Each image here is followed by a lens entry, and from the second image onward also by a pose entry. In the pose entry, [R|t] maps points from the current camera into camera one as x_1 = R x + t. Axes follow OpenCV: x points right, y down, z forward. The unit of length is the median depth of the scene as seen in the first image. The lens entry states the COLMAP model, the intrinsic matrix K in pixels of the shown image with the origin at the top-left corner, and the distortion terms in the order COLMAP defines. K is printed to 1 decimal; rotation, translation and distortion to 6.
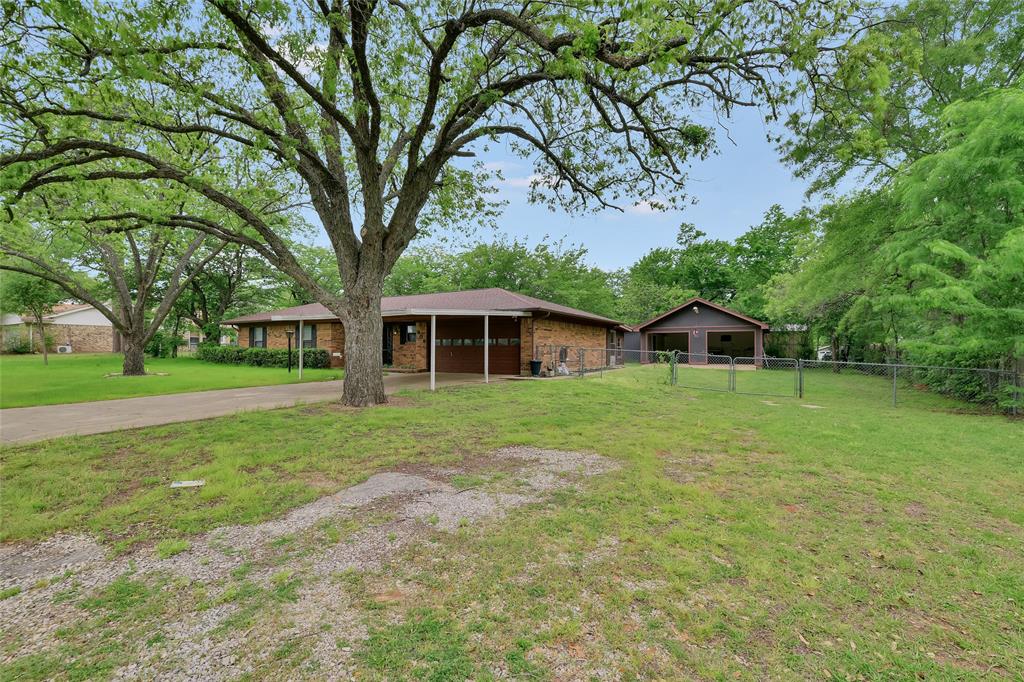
lens RADIAL K [[455.9, 0, 512.0], [0, 455.9, 341.0], [0, 0, 1]] dist [-0.019082, -0.000093]
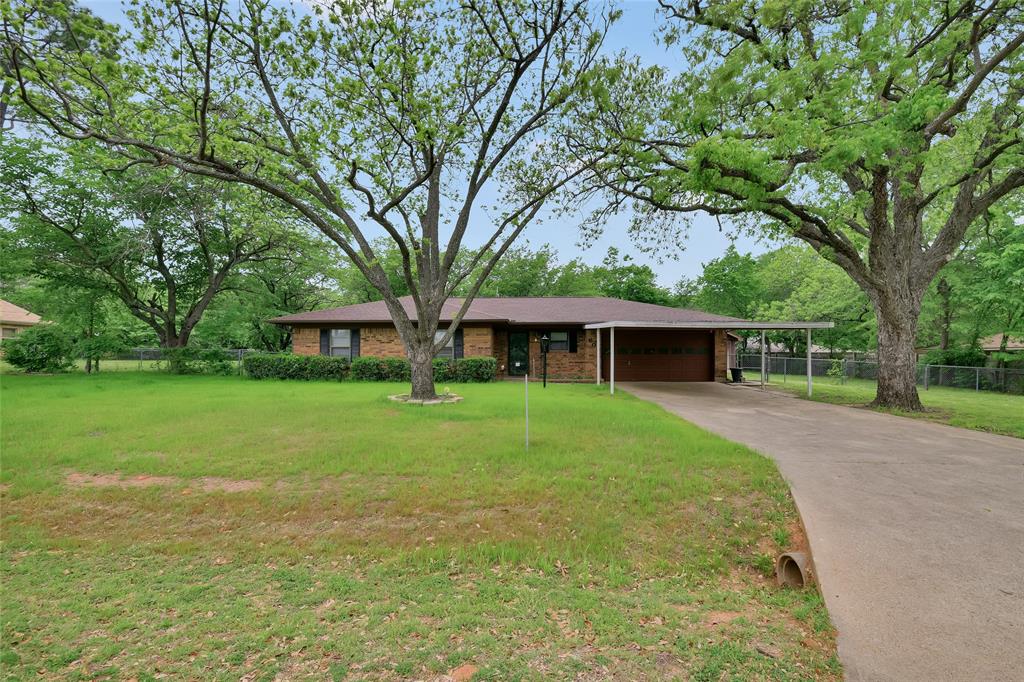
lens RADIAL K [[461.3, 0, 513.4], [0, 461.3, 350.8], [0, 0, 1]] dist [-0.001616, -0.000169]
pose [[0.864539, 0.005678, 0.502533, -0.616696], [-0.009802, 0.999936, 0.005566, -0.000975], [-0.502470, -0.009738, 0.864540, 0.180681]]
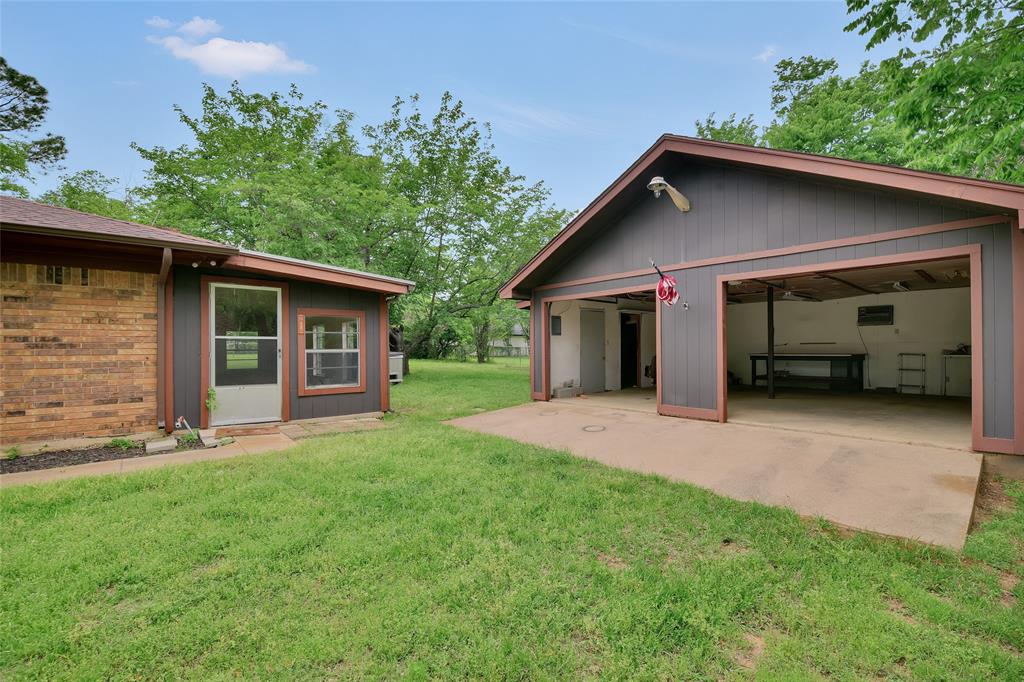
lens RADIAL K [[455.9, 0, 512.0], [0, 455.9, 341.0], [0, 0, 1]] dist [-0.019082, -0.000093]
pose [[0.941056, -0.008701, -0.338138, 0.409355], [0.010551, 0.999938, 0.003634, 0.008884], [0.338085, -0.006988, 0.941090, 0.750831]]
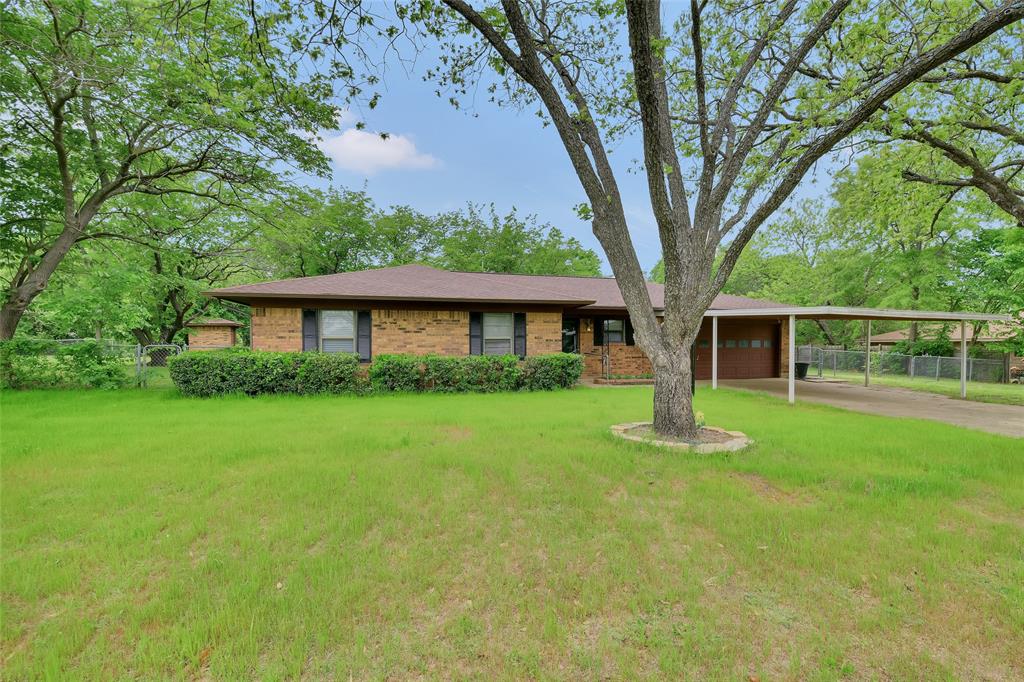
lens RADIAL K [[461.3, 0, 513.4], [0, 461.3, 350.8], [0, 0, 1]] dist [-0.001616, -0.000169]
pose [[0.669481, -0.012262, 0.742728, -0.703329], [-0.011635, 0.999568, 0.026990, -0.002350], [-0.742738, -0.026711, 0.669049, 0.488662]]
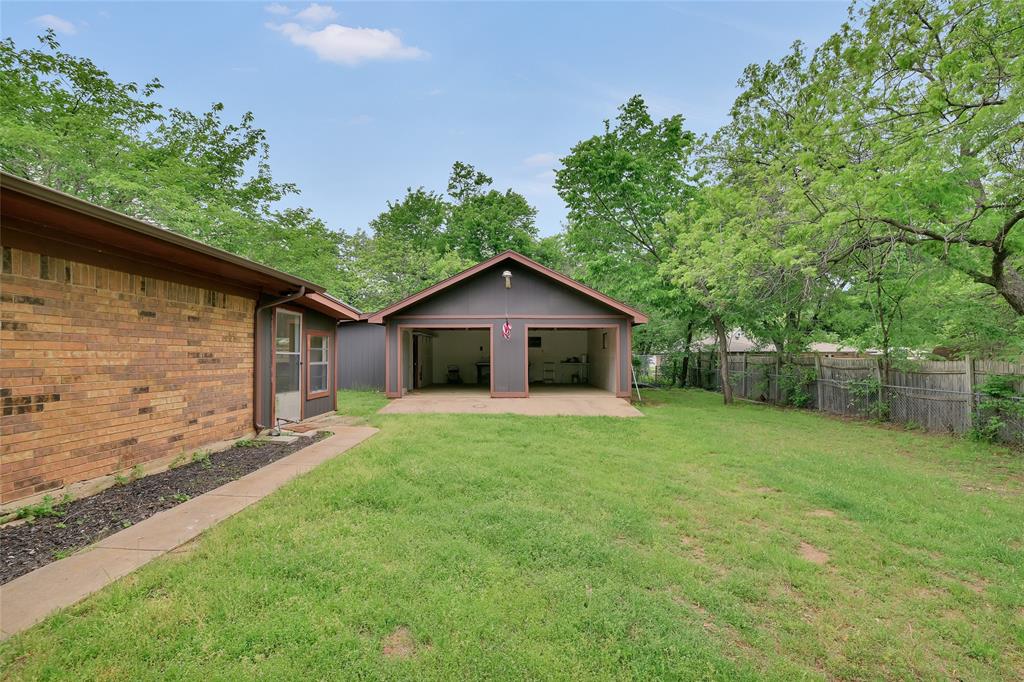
lens RADIAL K [[461.3, 0, 513.4], [0, 461.3, 350.8], [0, 0, 1]] dist [-0.001616, -0.000169]
pose [[0.862843, 0.004662, 0.505450, 0.177005], [-0.008108, 0.999956, 0.004618, 0.002503], [-0.505407, -0.008083, 0.862843, 0.599436]]
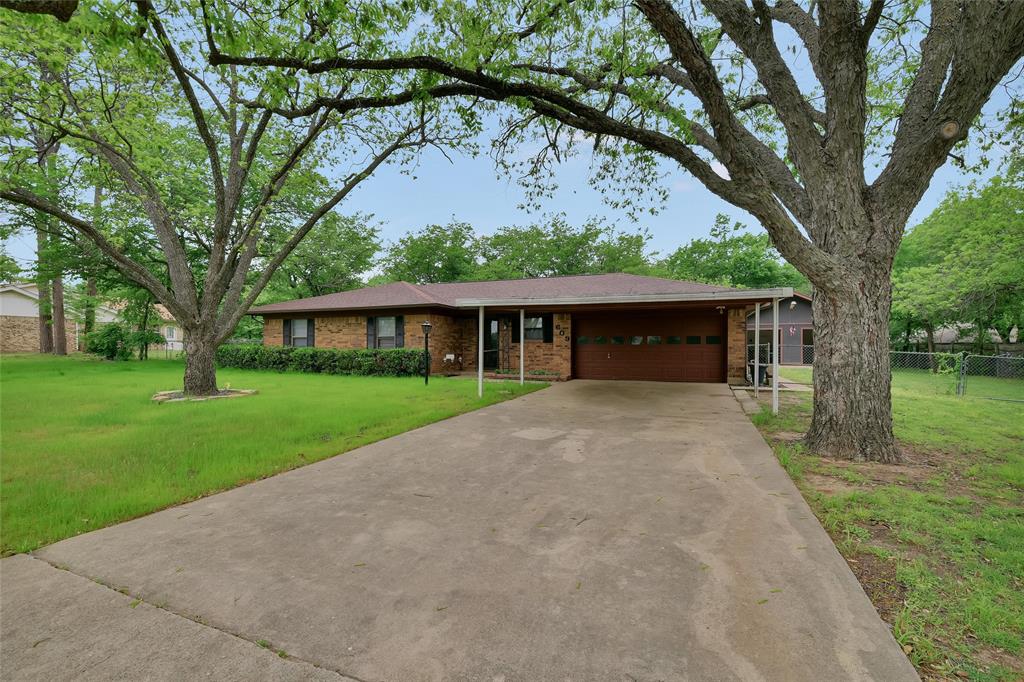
lens RADIAL K [[461.3, 0, 513.4], [0, 461.3, 350.8], [0, 0, 1]] dist [-0.001616, -0.000169]
pose [[0.985447, -0.001130, 0.169979, -0.305553], [-0.003679, 0.999602, 0.027974, -0.000604], [-0.169943, -0.028193, 0.985051, 0.185276]]
